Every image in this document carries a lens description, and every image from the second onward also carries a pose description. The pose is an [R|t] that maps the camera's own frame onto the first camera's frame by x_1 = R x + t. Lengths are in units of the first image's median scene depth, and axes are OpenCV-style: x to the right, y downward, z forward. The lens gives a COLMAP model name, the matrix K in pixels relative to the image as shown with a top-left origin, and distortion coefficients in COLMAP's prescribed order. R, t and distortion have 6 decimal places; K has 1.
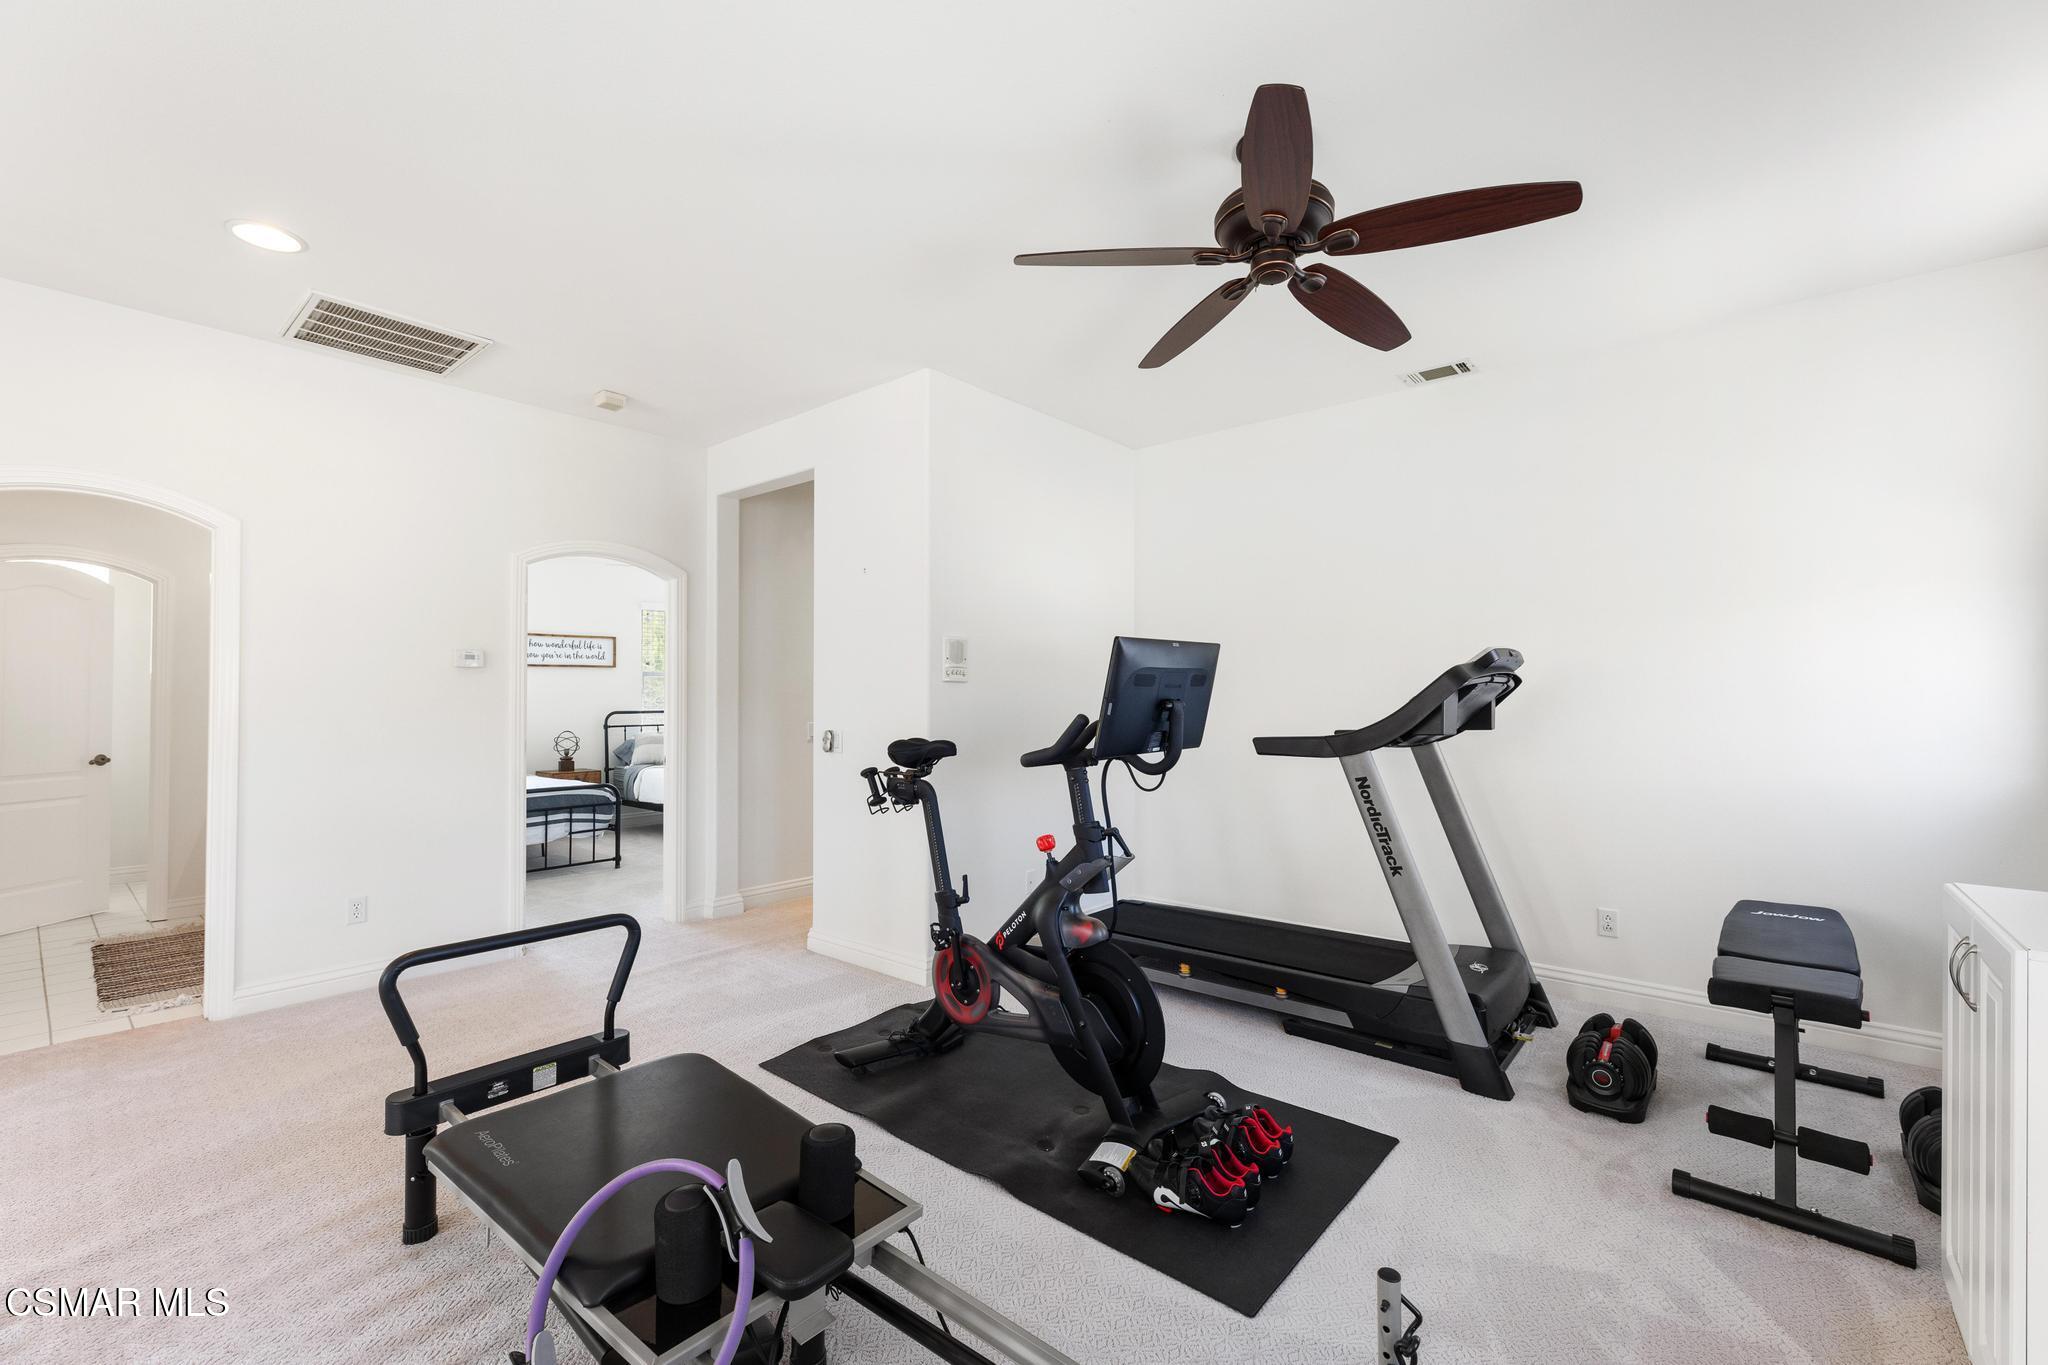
lens RADIAL K [[860.7, 0, 1024.1], [0, 860.7, 715.4], [0, 0, 1]] dist [-0.001547, -0.000177]
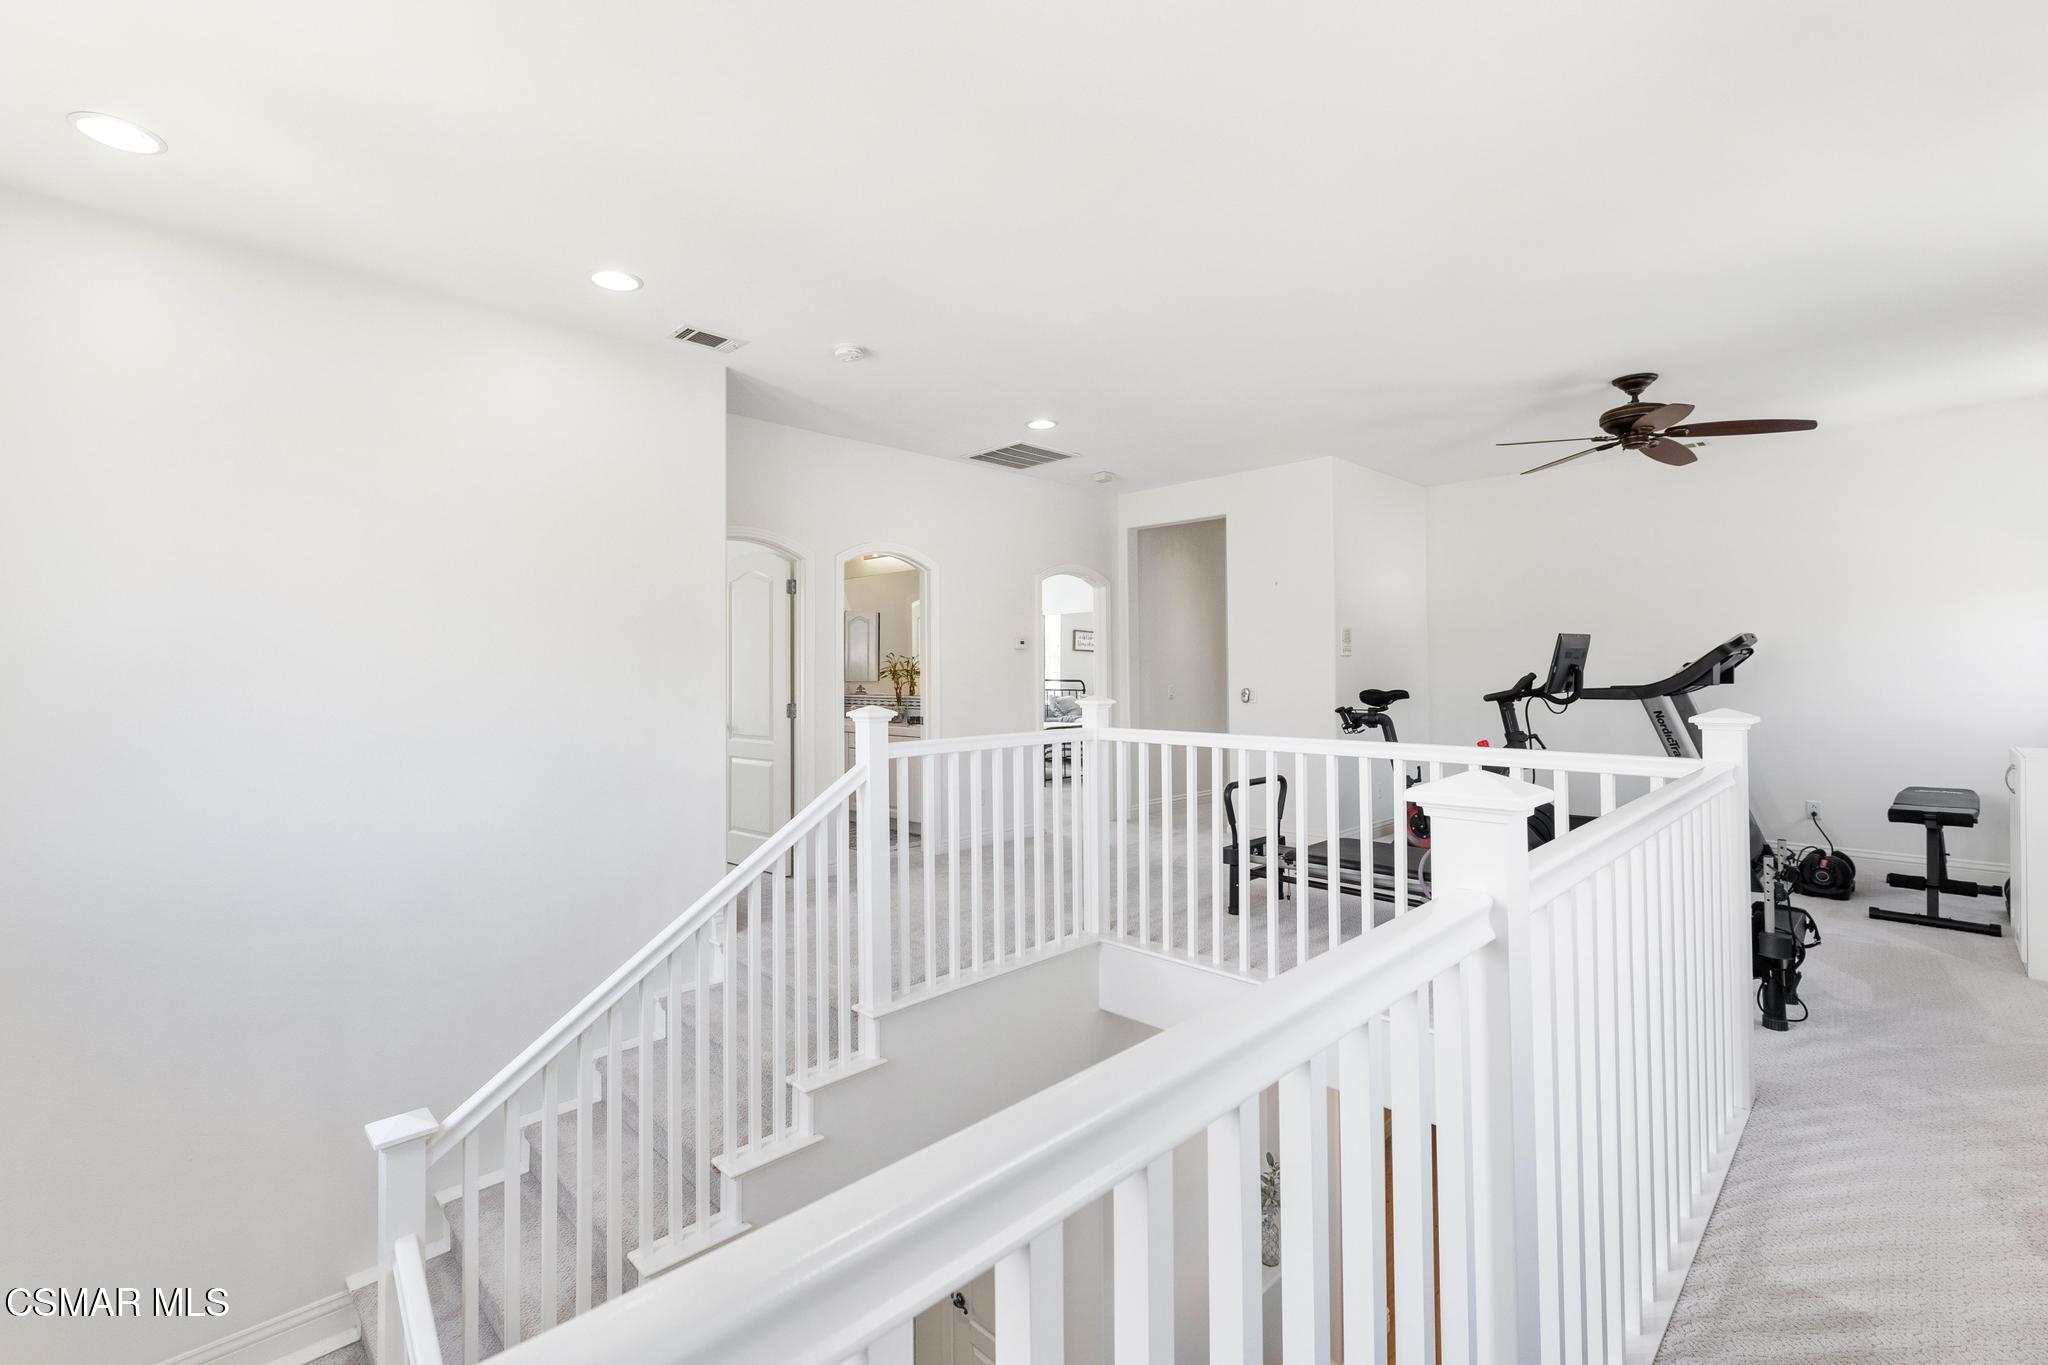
lens RADIAL K [[863.5, 0, 1024.0], [0, 863.5, 682.5], [0, 0, 1]] dist [0.001297, 0.000069]
pose [[0.993882, -0.005445, -0.110310, -0.729451], [0.004671, 0.999963, -0.007274, 0.025776], [0.110345, 0.006714, 0.993871, -0.911855]]
